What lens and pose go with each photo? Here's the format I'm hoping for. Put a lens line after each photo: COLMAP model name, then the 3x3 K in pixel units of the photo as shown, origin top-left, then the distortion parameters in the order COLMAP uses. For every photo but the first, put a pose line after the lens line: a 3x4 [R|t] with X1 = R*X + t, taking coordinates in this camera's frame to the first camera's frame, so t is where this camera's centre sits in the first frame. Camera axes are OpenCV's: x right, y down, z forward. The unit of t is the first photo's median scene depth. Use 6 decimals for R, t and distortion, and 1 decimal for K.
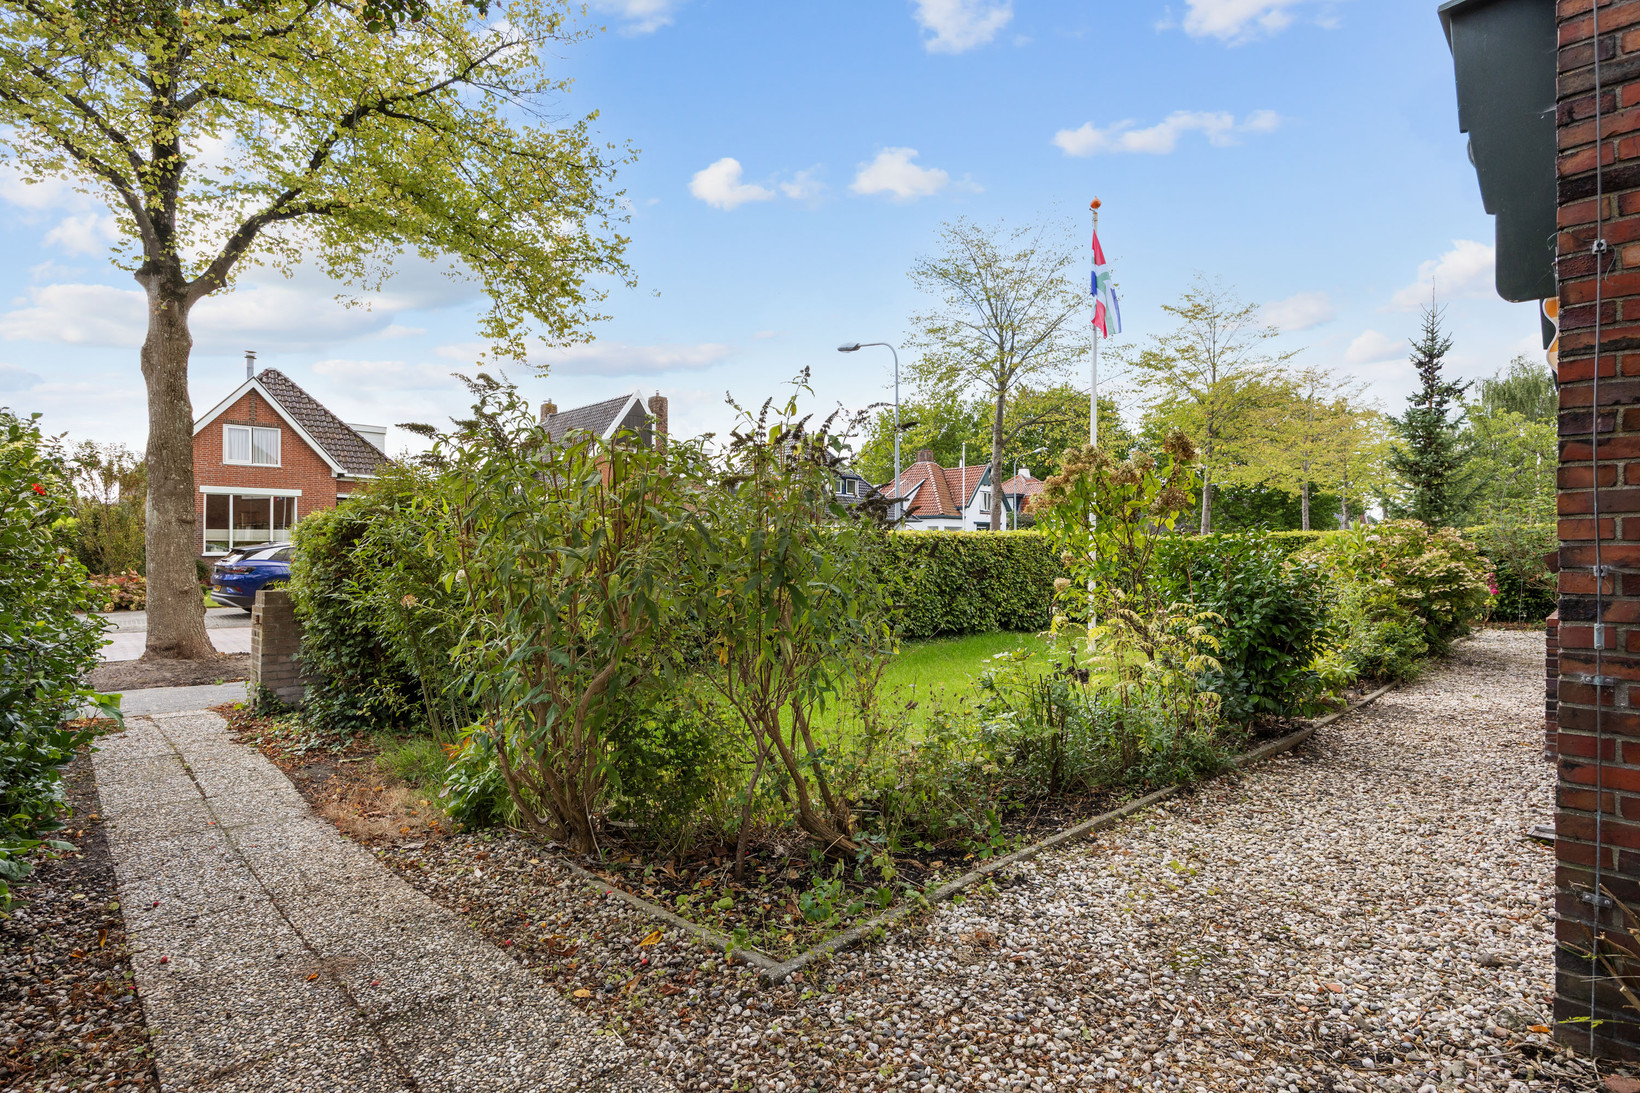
lens RADIAL K [[819.6, 0, 819.1], [0, 819.6, 553.5], [0, 0, 1]] dist [-0.008086, 0.001673]
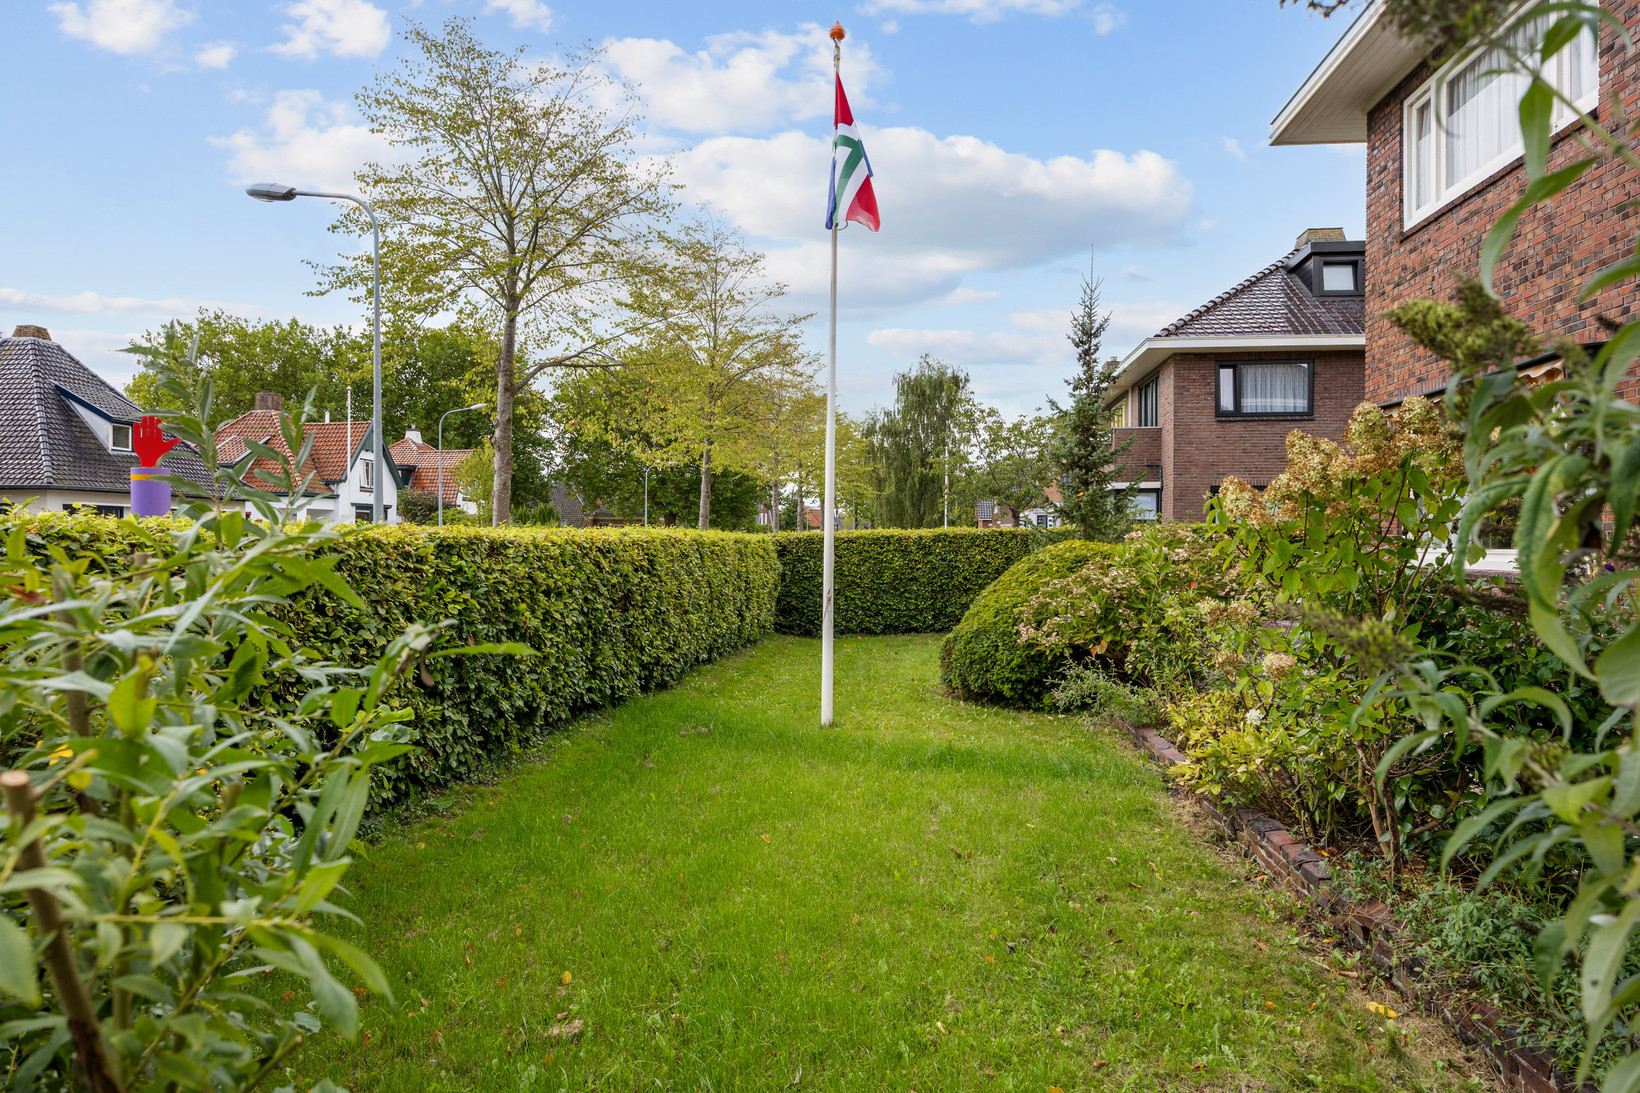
lens RADIAL K [[1012.5, 0, 818.1], [0, 1012.5, 542.8], [0, 0, 1]] dist [-0.002111, -0.000148]
pose [[0.777661, 0.000056, 0.628684, -0.148794], [-0.000153, 1.000000, 0.000100, -0.017880], [-0.628684, -0.000174, 0.777661, 0.317310]]
